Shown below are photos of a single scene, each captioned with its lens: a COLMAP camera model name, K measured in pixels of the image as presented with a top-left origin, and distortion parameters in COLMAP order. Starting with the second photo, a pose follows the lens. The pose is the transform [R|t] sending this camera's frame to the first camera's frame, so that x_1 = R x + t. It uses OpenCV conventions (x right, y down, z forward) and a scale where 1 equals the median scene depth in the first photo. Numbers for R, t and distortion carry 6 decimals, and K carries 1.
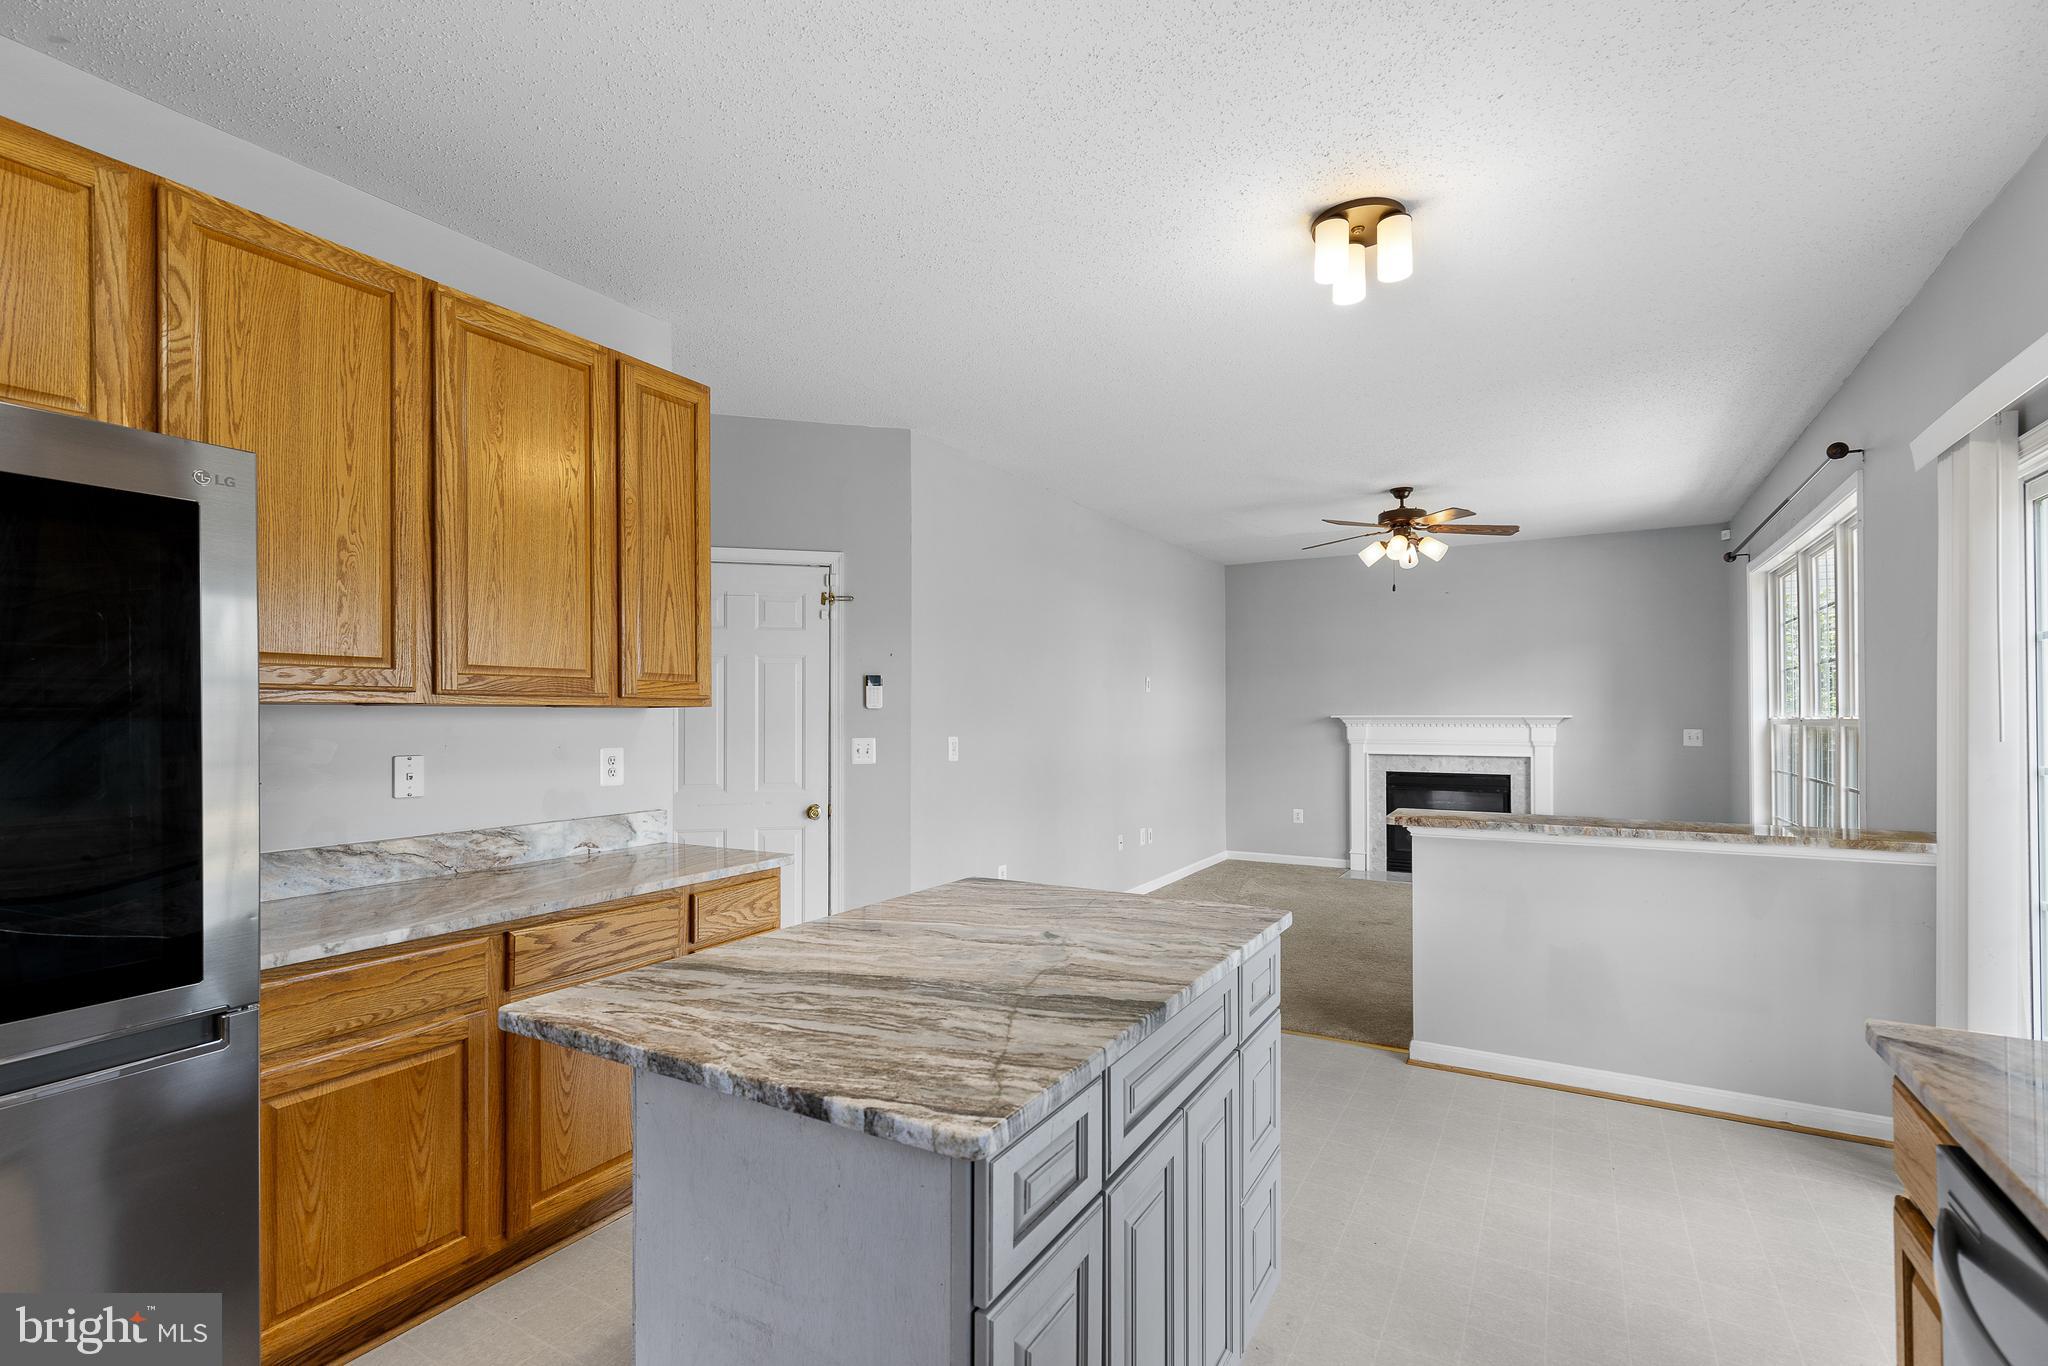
lens RADIAL K [[942.4, 0, 1000.9], [0, 942.4, 712.7], [0, 0, 1]] dist [0.001422, -0.000599]
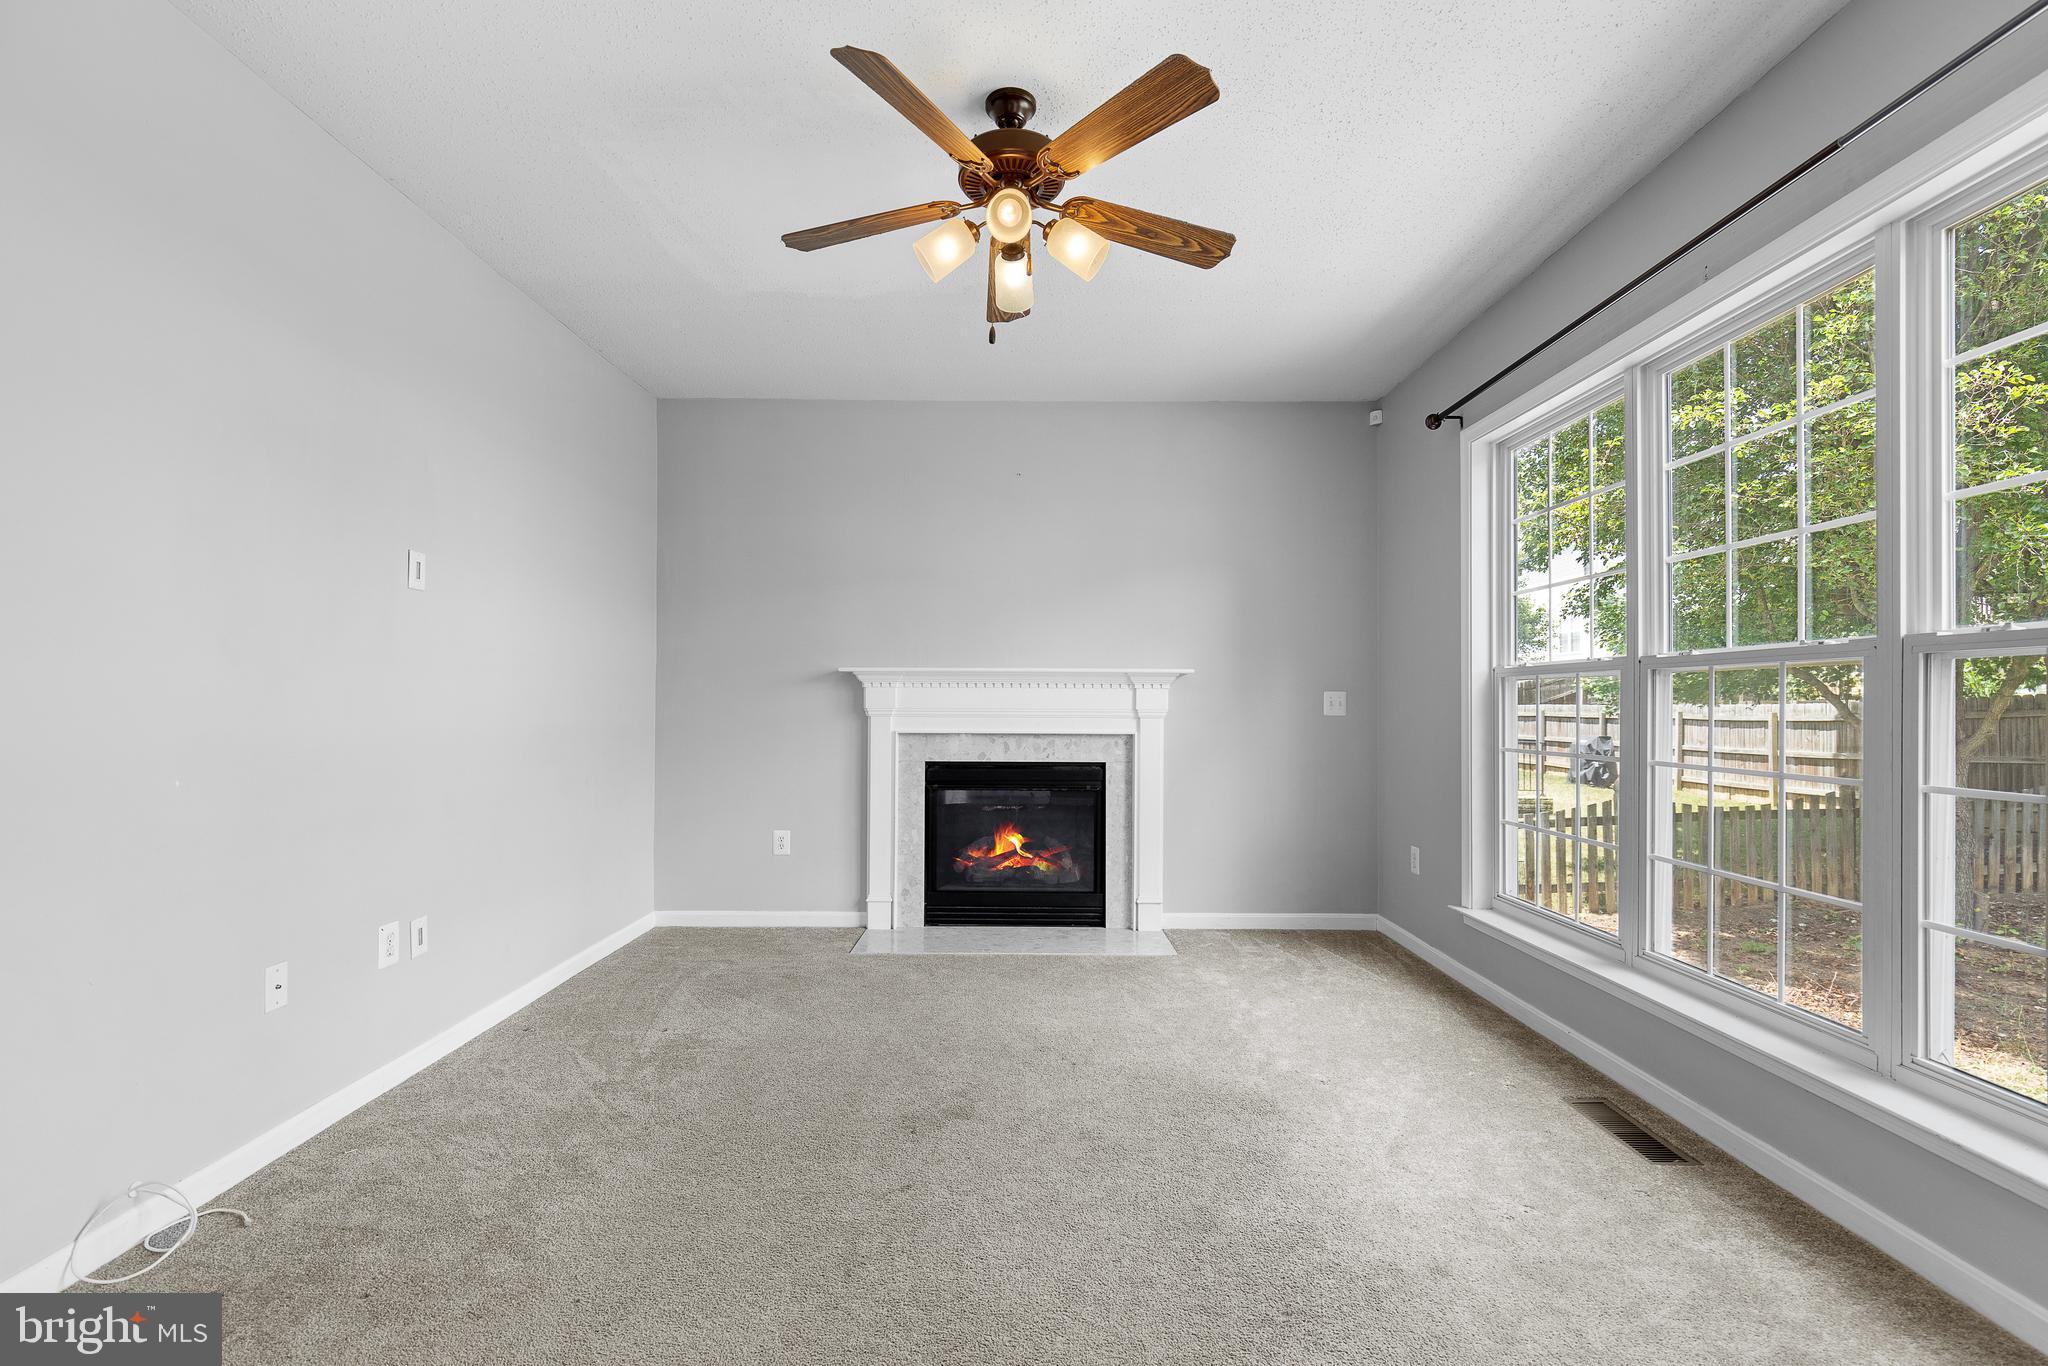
lens RADIAL K [[918.4, 0, 1017.8], [0, 918.4, 698.9], [0, 0, 1]] dist [0.022214, -0.007799]
pose [[0.858476, 0.007435, 0.512800, 0.160315], [-0.008125, 0.999967, -0.000896, 0.022622], [-0.512789, -0.003397, 0.858508, 0.473638]]
